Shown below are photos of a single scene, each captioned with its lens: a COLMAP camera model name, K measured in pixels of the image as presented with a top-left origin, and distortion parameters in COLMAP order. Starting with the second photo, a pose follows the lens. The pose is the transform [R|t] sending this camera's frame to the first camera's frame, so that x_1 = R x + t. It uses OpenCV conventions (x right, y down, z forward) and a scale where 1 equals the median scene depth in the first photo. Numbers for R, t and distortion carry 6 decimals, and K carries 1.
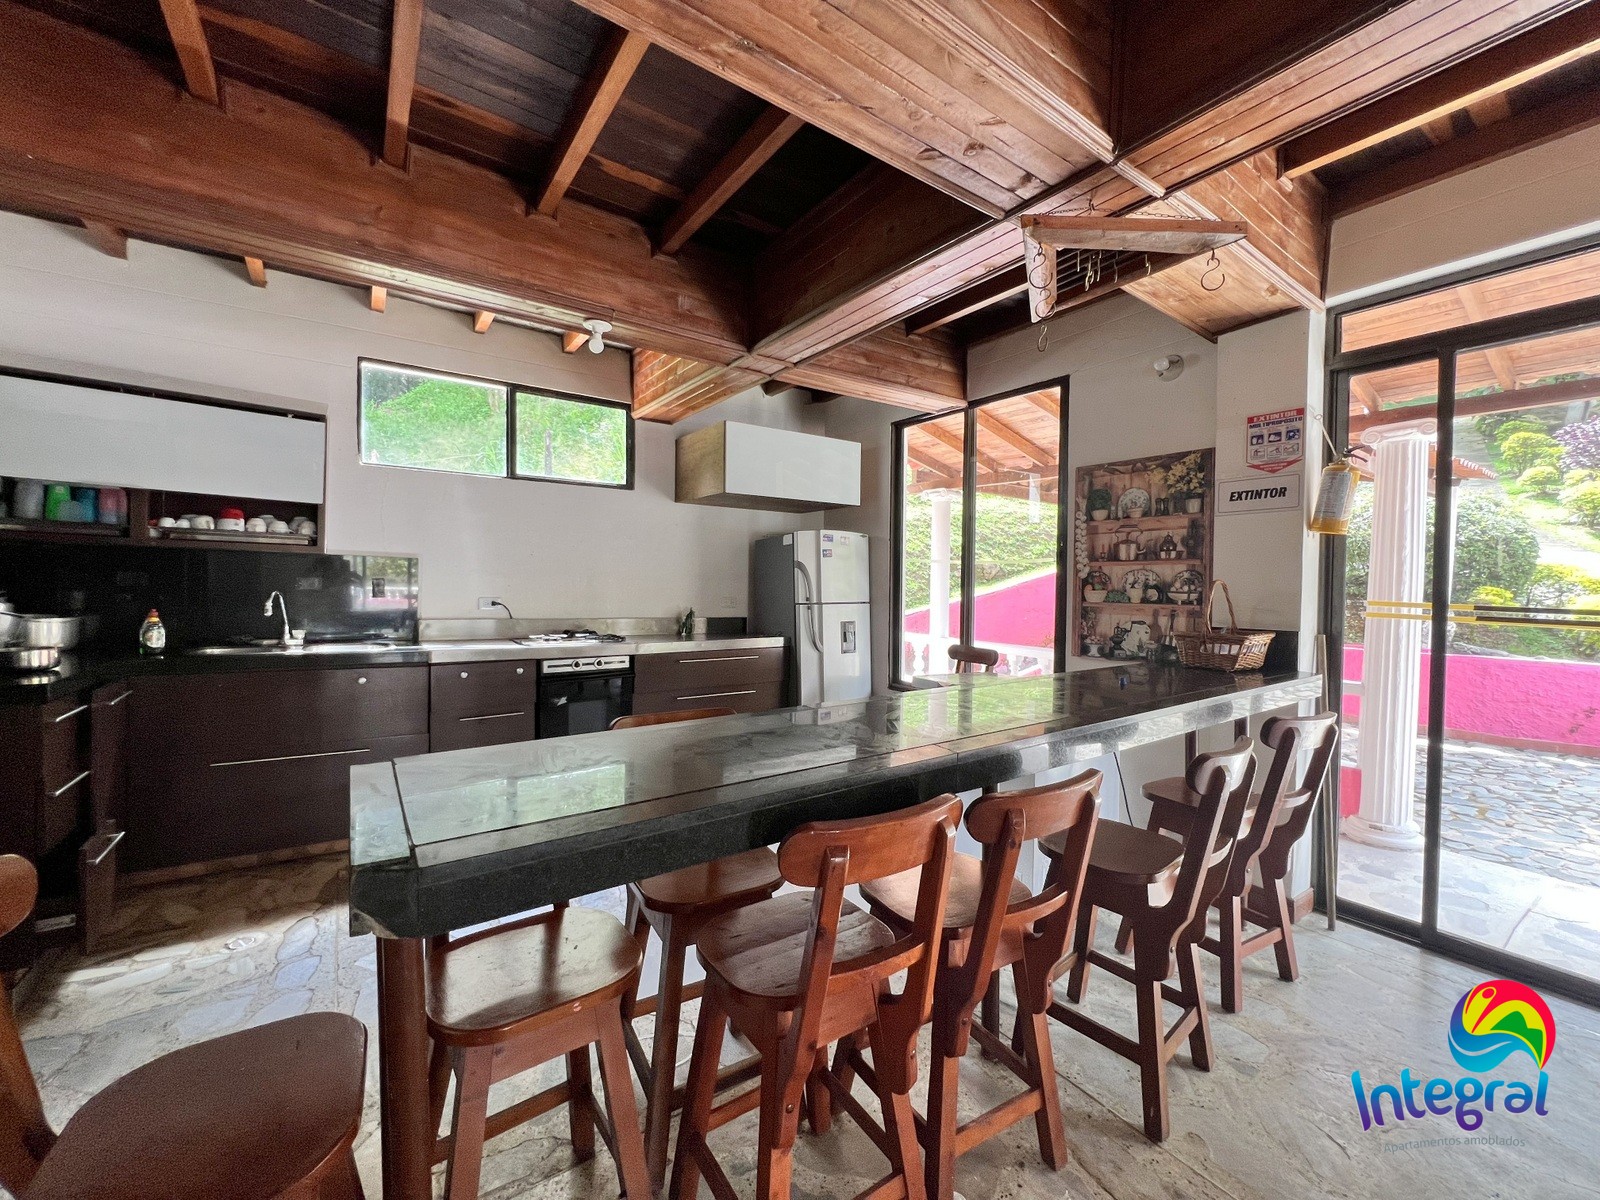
lens RADIAL K [[642.0, 0, 798.3], [0, 642.0, 598.6], [0, 0, 1]] dist [-0.002022, 0.000842]
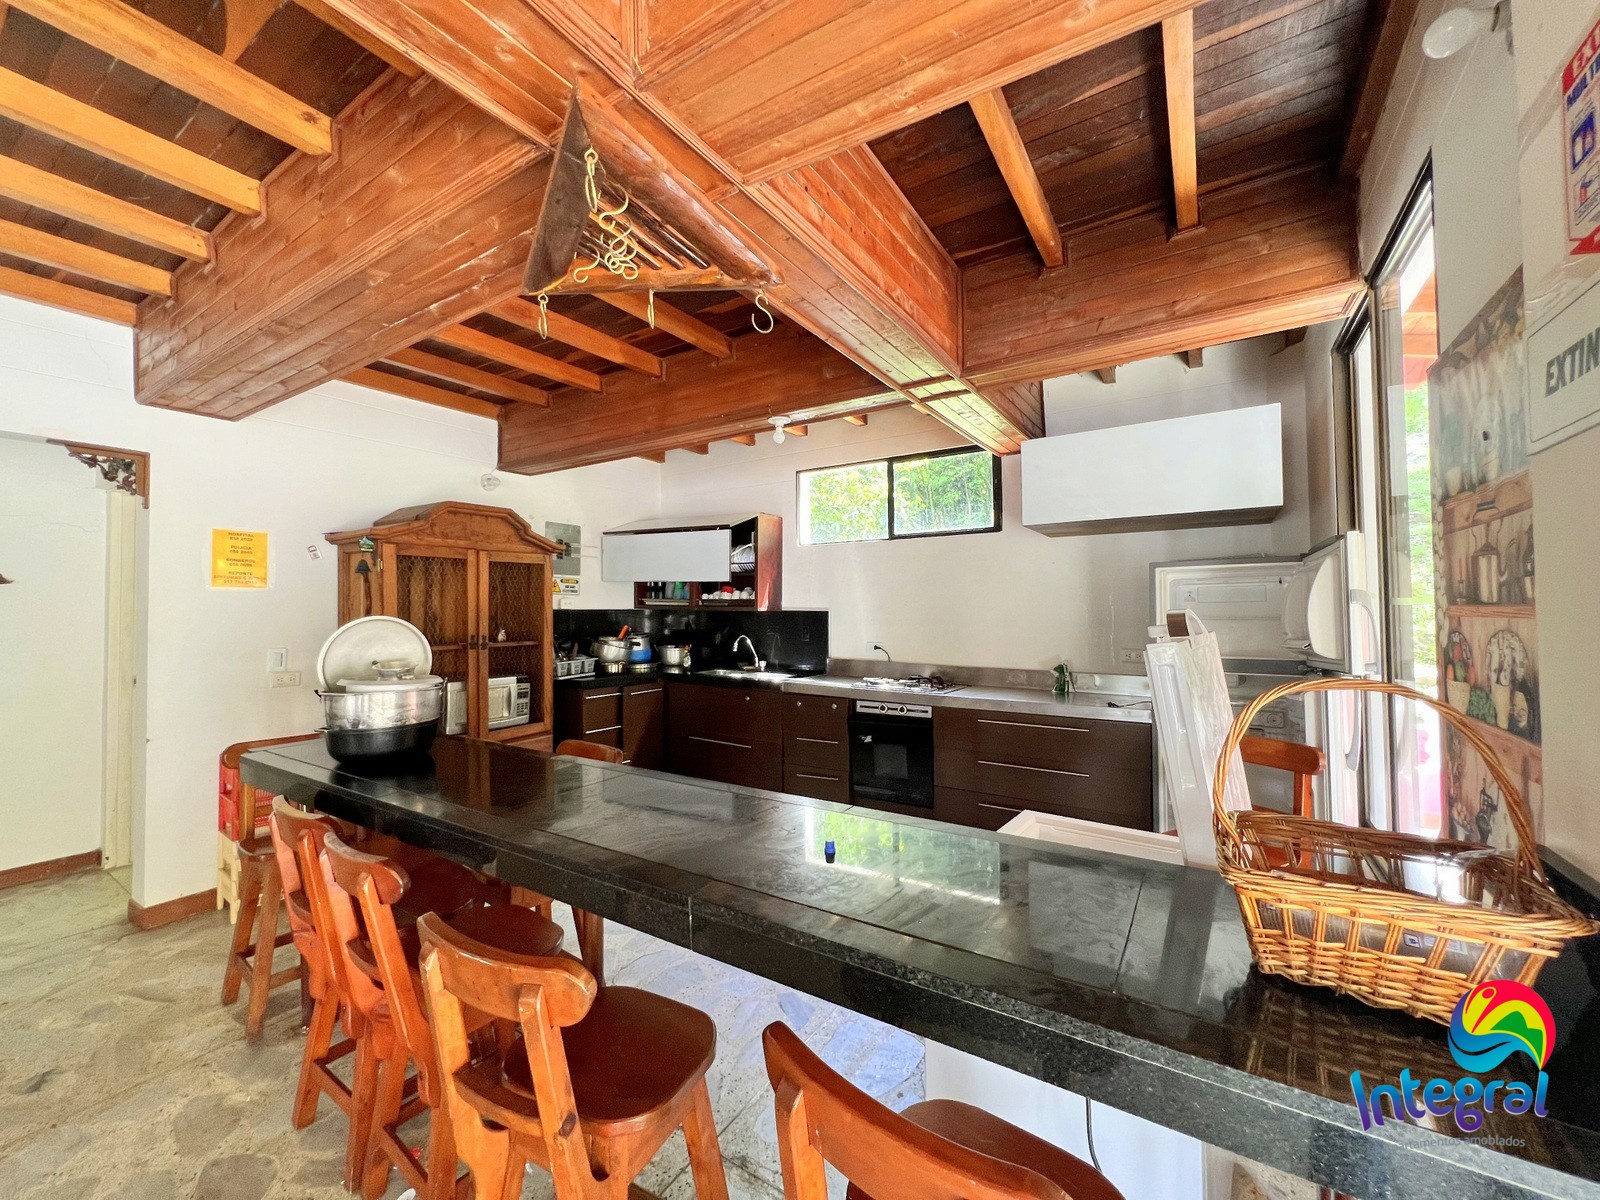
lens RADIAL K [[642.0, 0, 799.9], [0, 642.0, 596.9], [0, 0, 1]] dist [-0.002022, 0.000842]
pose [[0.376624, -0.033029, -0.925777, 0.708906], [-0.010860, 0.999138, -0.040064, -0.045926], [0.926303, 0.025143, 0.375941, 0.533984]]
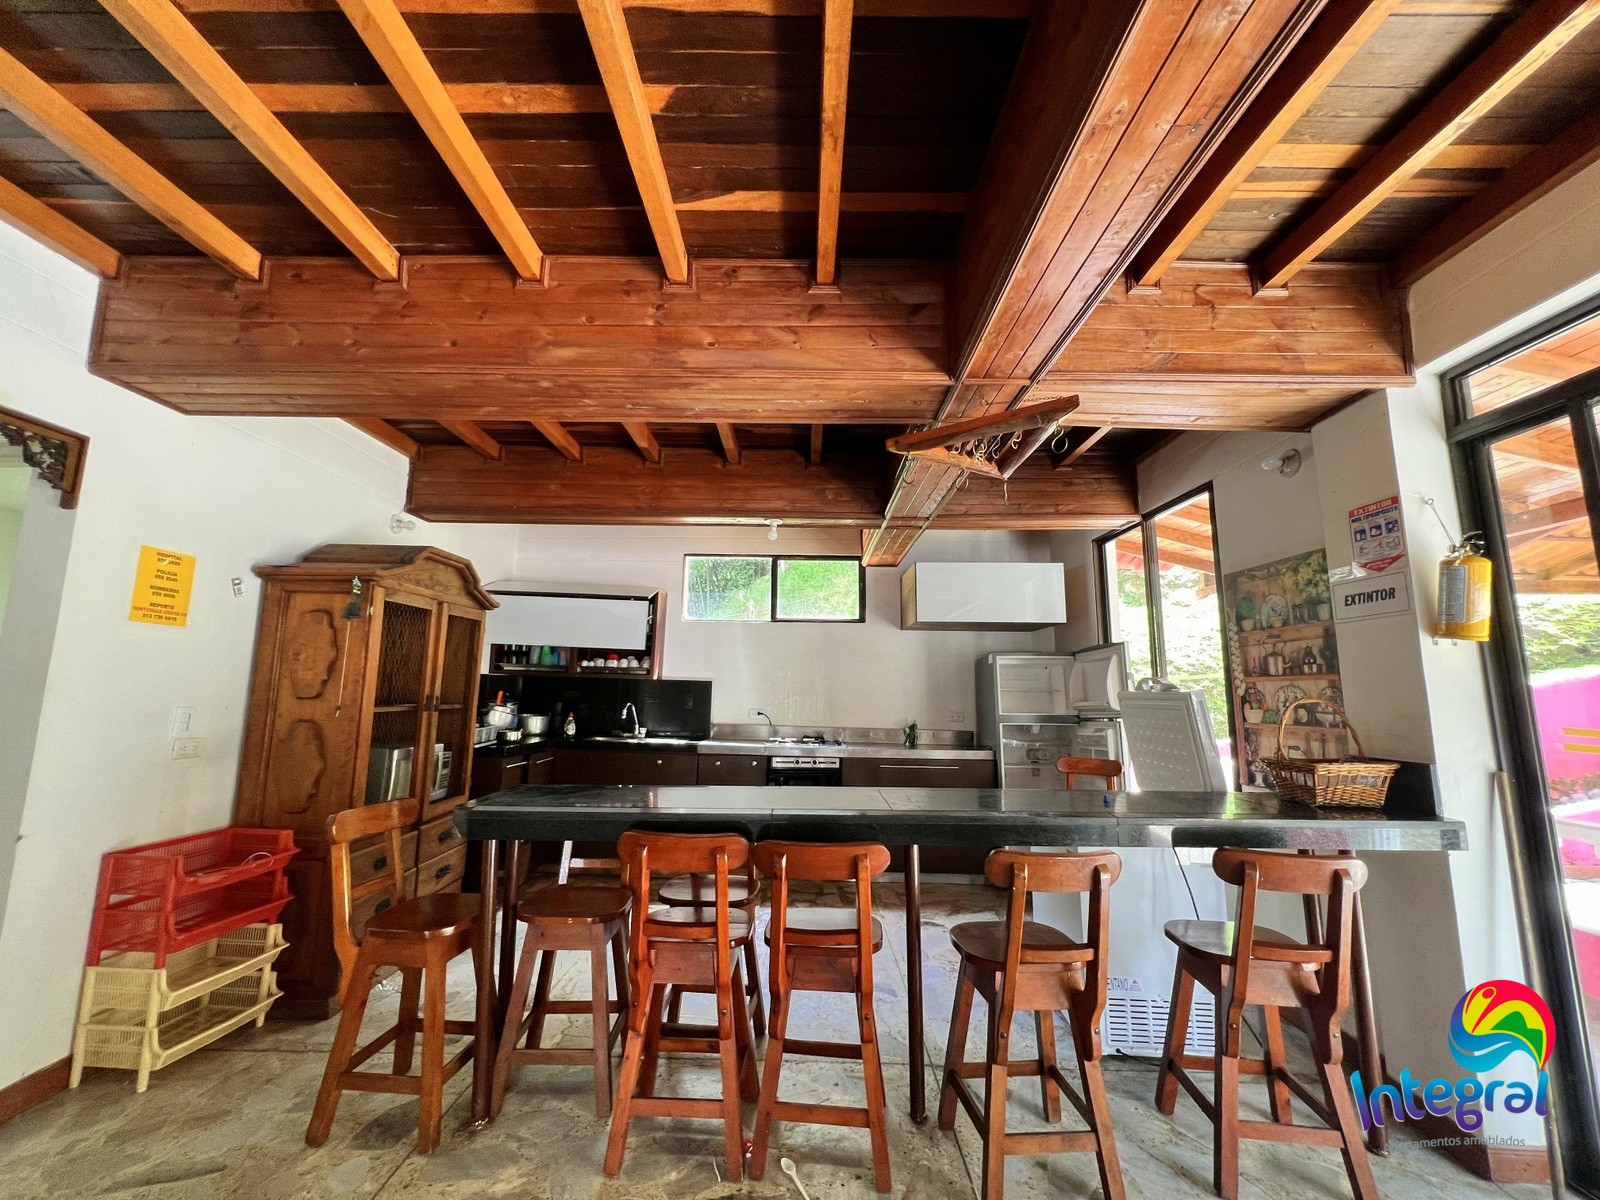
lens RADIAL K [[642.0, 0, 799.9], [0, 642.0, 598.2], [0, 0, 1]] dist [-0.002022, 0.000842]
pose [[0.815279, -0.085606, -0.572706, 0.502961], [-0.016785, 0.985103, -0.171143, -0.002299], [0.578825, 0.149142, 0.801697, -0.103704]]
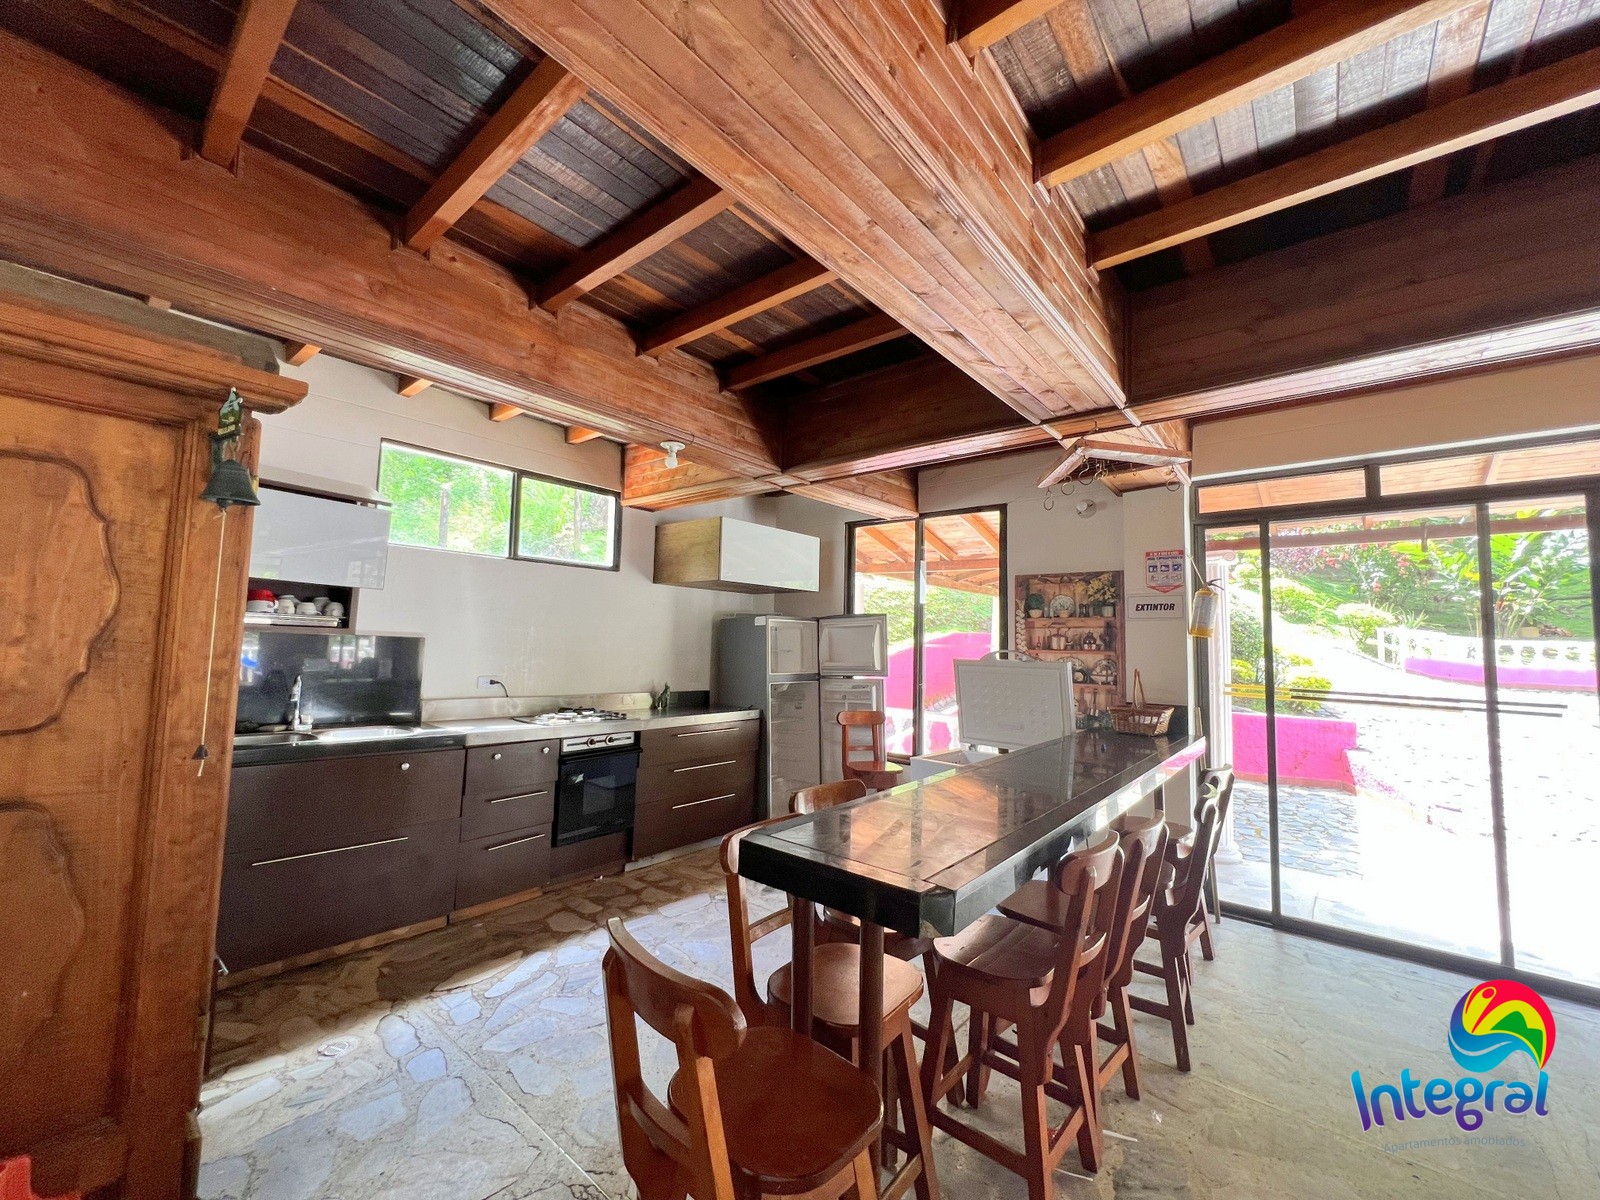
lens RADIAL K [[642.0, 0, 798.8], [0, 642.0, 600.1], [0, 0, 1]] dist [-0.002022, 0.000842]
pose [[0.965752, 0.027906, 0.257962, -0.343307], [-0.004655, 0.995903, -0.090307, -0.040697], [-0.259425, 0.086013, 0.961925, -0.129302]]
